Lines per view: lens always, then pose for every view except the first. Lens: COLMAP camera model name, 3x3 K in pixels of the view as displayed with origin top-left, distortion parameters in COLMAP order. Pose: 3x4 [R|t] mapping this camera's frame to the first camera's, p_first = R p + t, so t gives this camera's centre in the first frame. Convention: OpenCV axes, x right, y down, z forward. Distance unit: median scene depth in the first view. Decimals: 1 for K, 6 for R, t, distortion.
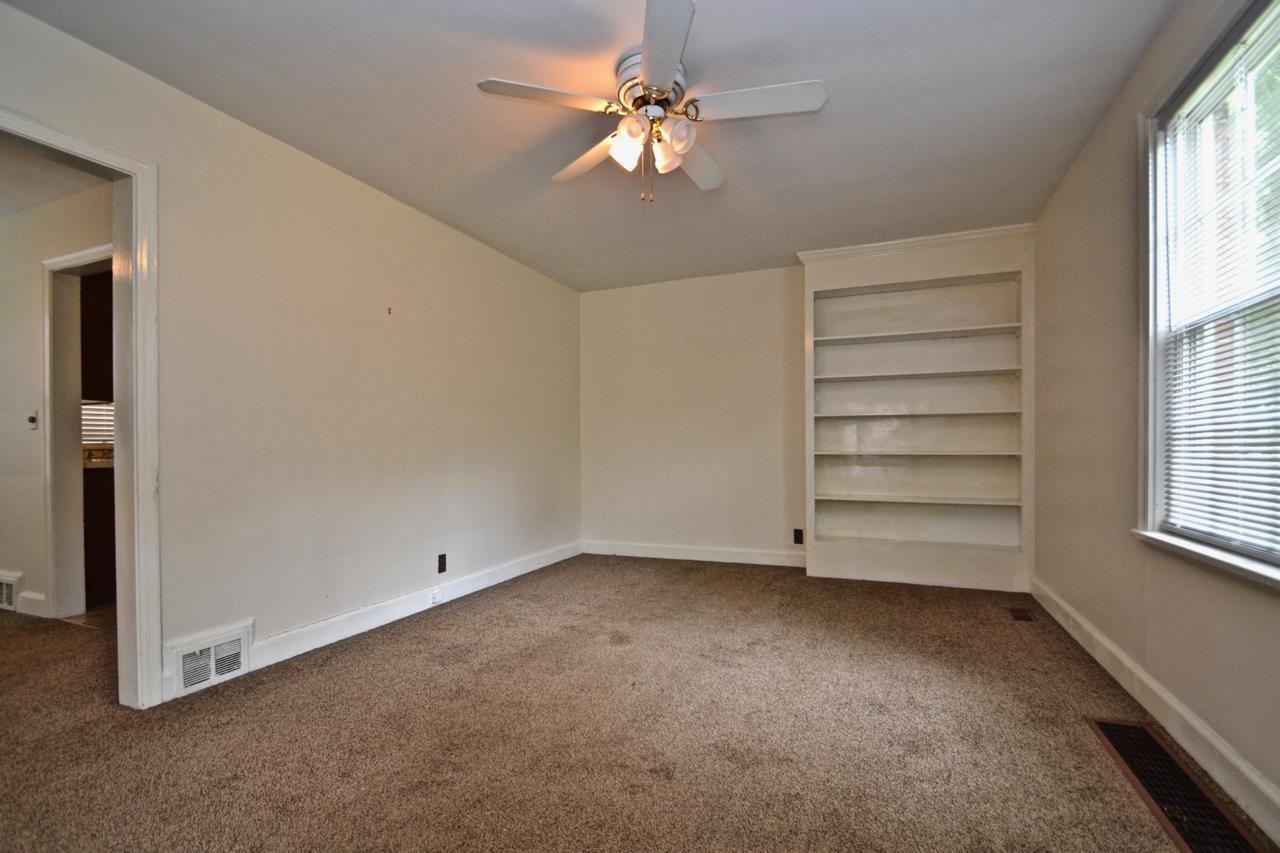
lens RADIAL K [[584.5, 0, 638.6], [0, 584.5, 453.1], [0, 0, 1]] dist [0.020378, -0.019710]
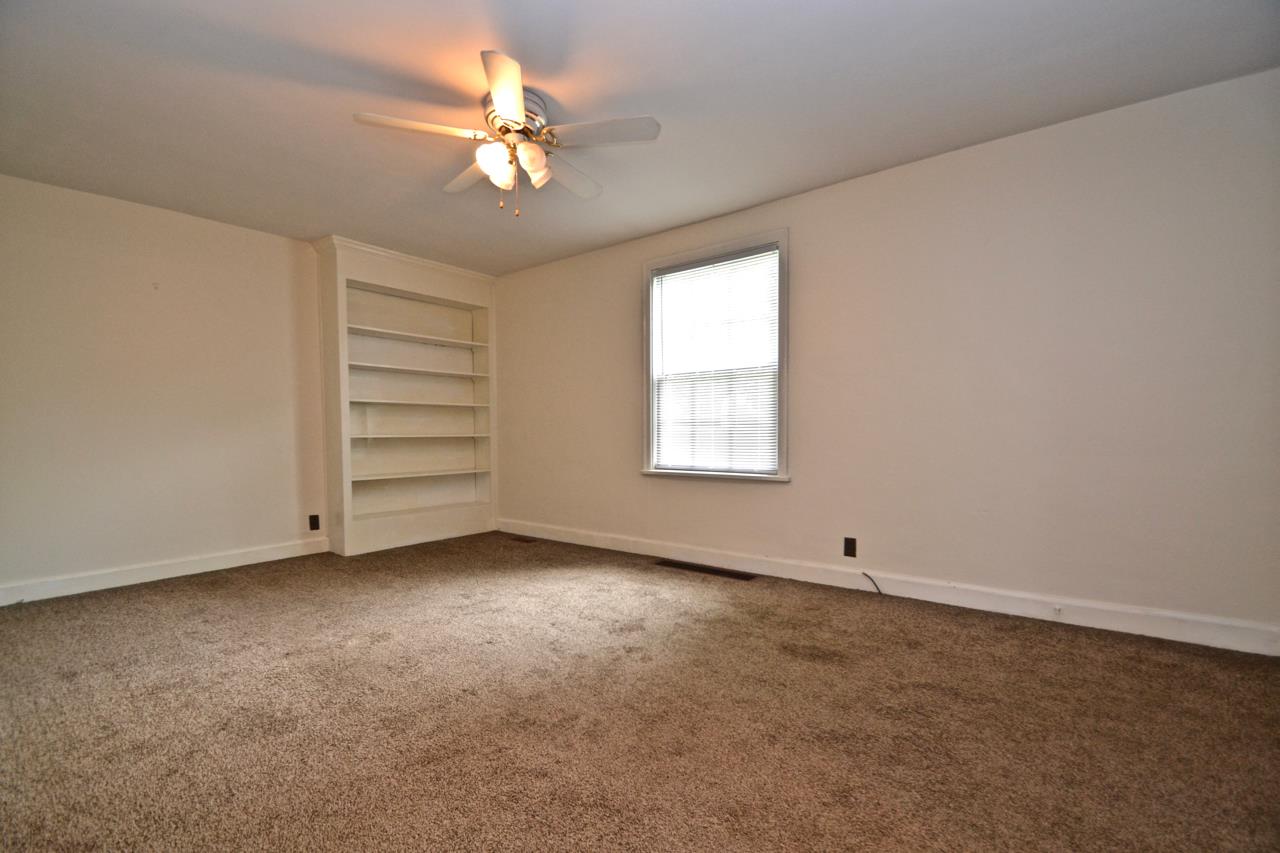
lens RADIAL K [[571.1, 0, 633.9], [0, 571.1, 449.4], [0, 0, 1]] dist [0.001518, -0.009786]
pose [[0.268408, -0.028350, 0.962888, -0.617941], [0.012650, 0.999584, 0.025904, 0.003700], [-0.963222, 0.005228, 0.268655, 0.287001]]
